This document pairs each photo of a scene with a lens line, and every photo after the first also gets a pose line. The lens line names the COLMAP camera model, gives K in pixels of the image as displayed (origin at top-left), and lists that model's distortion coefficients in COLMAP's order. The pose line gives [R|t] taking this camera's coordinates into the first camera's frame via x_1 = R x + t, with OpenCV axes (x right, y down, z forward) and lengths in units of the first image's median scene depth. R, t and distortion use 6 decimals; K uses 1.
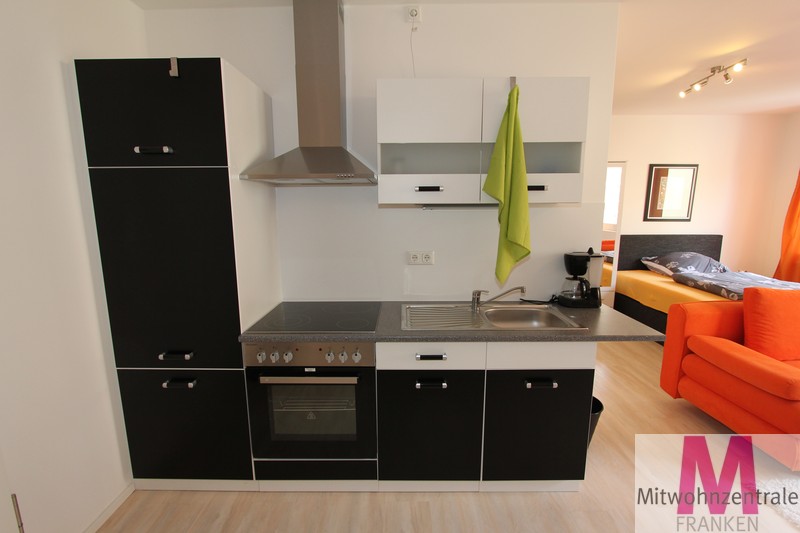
lens RADIAL K [[374.9, 0, 400.0], [0, 374.9, 266.5], [0, 0, 1]] dist [-0.002812, -0.000445]
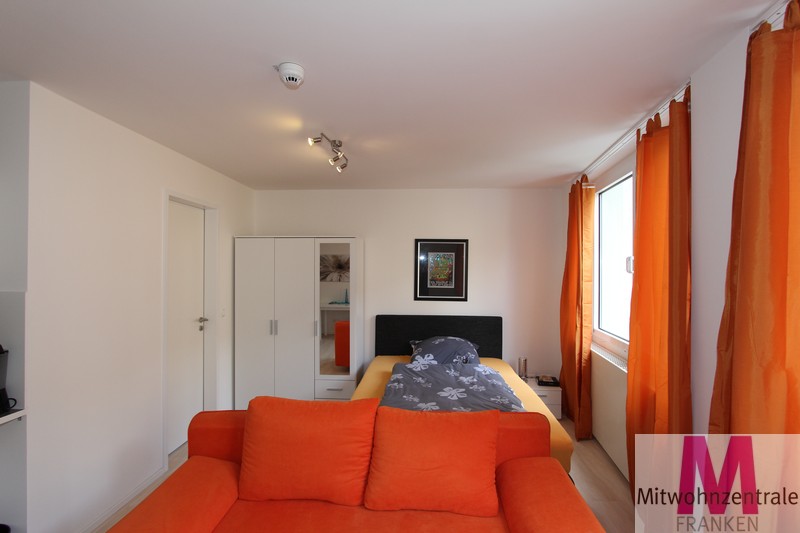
lens RADIAL K [[374.9, 0, 400.0], [0, 374.9, 266.5], [0, 0, 1]] dist [-0.002812, -0.000445]
pose [[0.998336, 0.007838, -0.057136, 0.683605], [-0.017742, 0.984415, -0.174962, -0.042755], [0.054874, 0.175685, 0.982916, 0.093546]]
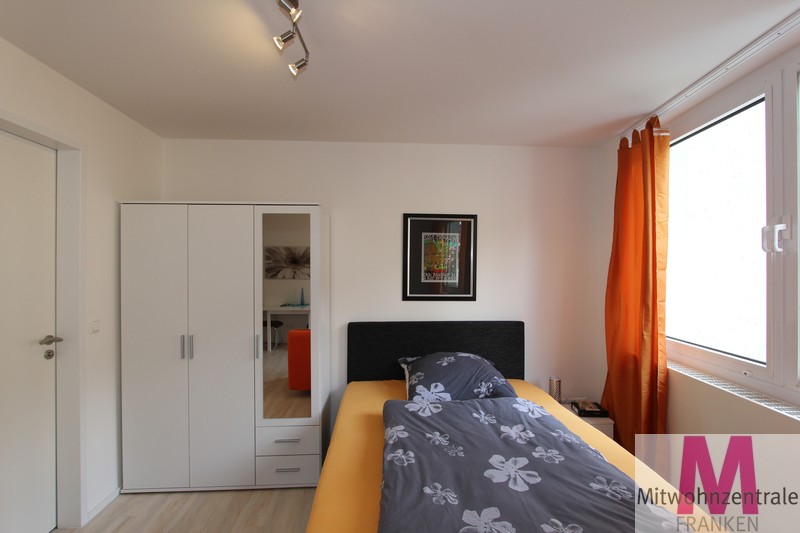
lens RADIAL K [[374.9, 0, 400.0], [0, 374.9, 266.5], [0, 0, 1]] dist [-0.002812, -0.000445]
pose [[0.998203, 0.003159, 0.059836, 0.622036], [0.007380, 0.984524, -0.175097, -0.067183], [-0.059463, 0.175224, 0.982731, 0.368349]]
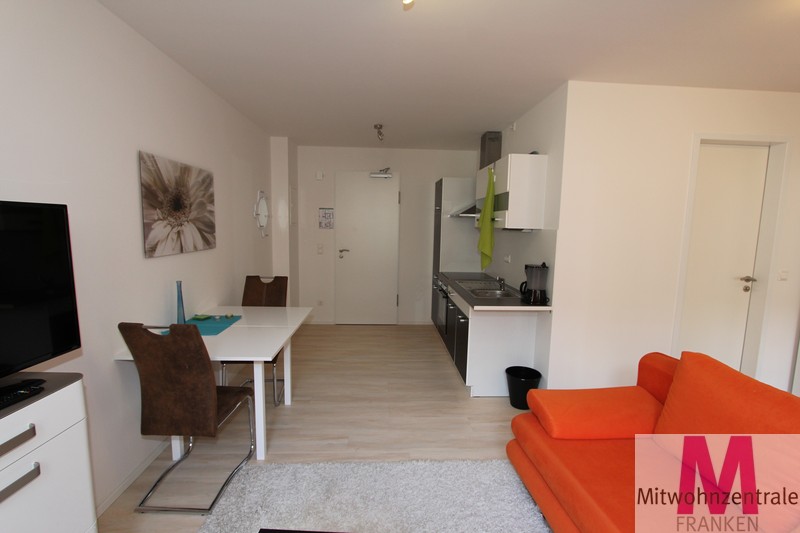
lens RADIAL K [[374.9, 0, 400.0], [0, 374.9, 266.5], [0, 0, 1]] dist [-0.002812, -0.000445]
pose [[0.043240, 0.114718, -0.992457, 0.857355], [-0.191860, 0.975849, 0.104439, -0.035210], [0.980469, 0.185897, 0.064205, 0.196711]]
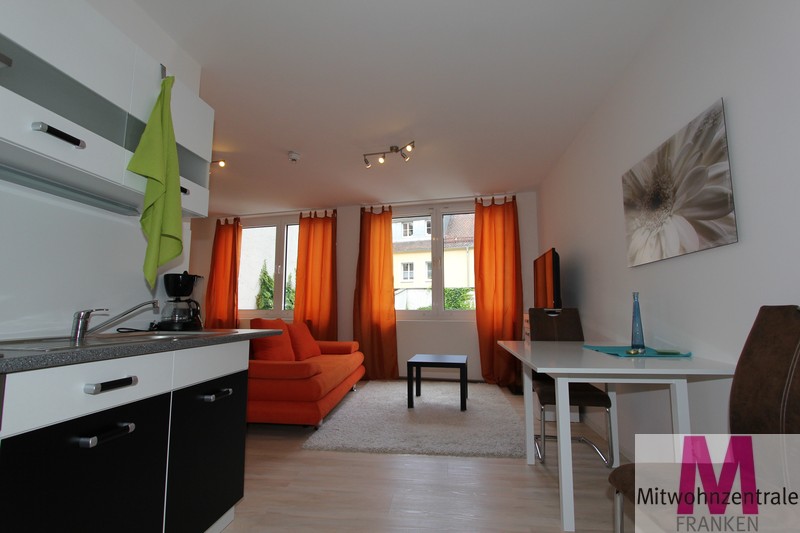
lens RADIAL K [[374.9, 0, 400.0], [0, 374.9, 266.5], [0, 0, 1]] dist [-0.002812, -0.000445]
pose [[0.134069, 0.116005, 0.984159, -0.185815], [0.170027, 0.975705, -0.138171, 0.082251], [-0.976277, 0.185858, 0.111088, 0.162687]]
